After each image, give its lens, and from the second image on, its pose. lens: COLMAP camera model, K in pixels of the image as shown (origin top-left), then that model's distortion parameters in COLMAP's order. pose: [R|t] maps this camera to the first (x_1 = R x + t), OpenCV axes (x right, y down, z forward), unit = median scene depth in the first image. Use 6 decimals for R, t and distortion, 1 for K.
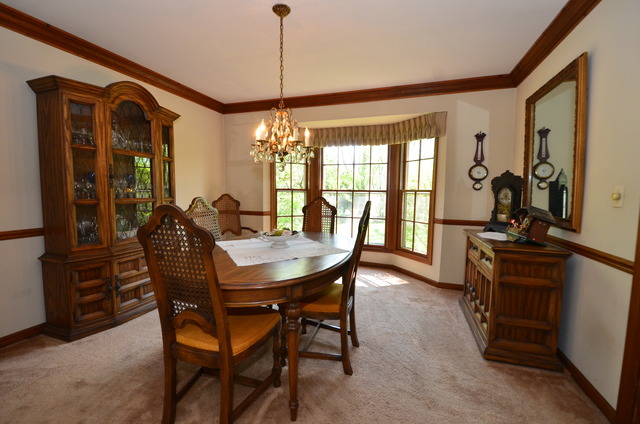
lens RADIAL K [[275.6, 0, 324.9], [0, 275.6, 214.0], [0, 0, 1]] dist [0.008864, -0.014680]
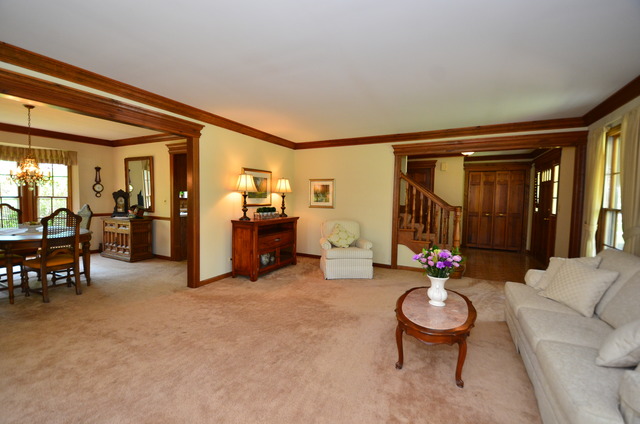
lens RADIAL K [[275.6, 0, 313.8], [0, 275.6, 212.8], [0, 0, 1]] dist [0.008864, -0.014680]
pose [[0.180653, -0.061629, 0.981614, -1.260995], [0.066874, 0.996495, 0.050256, 0.025712], [-0.981271, 0.056566, 0.184141, -0.940170]]
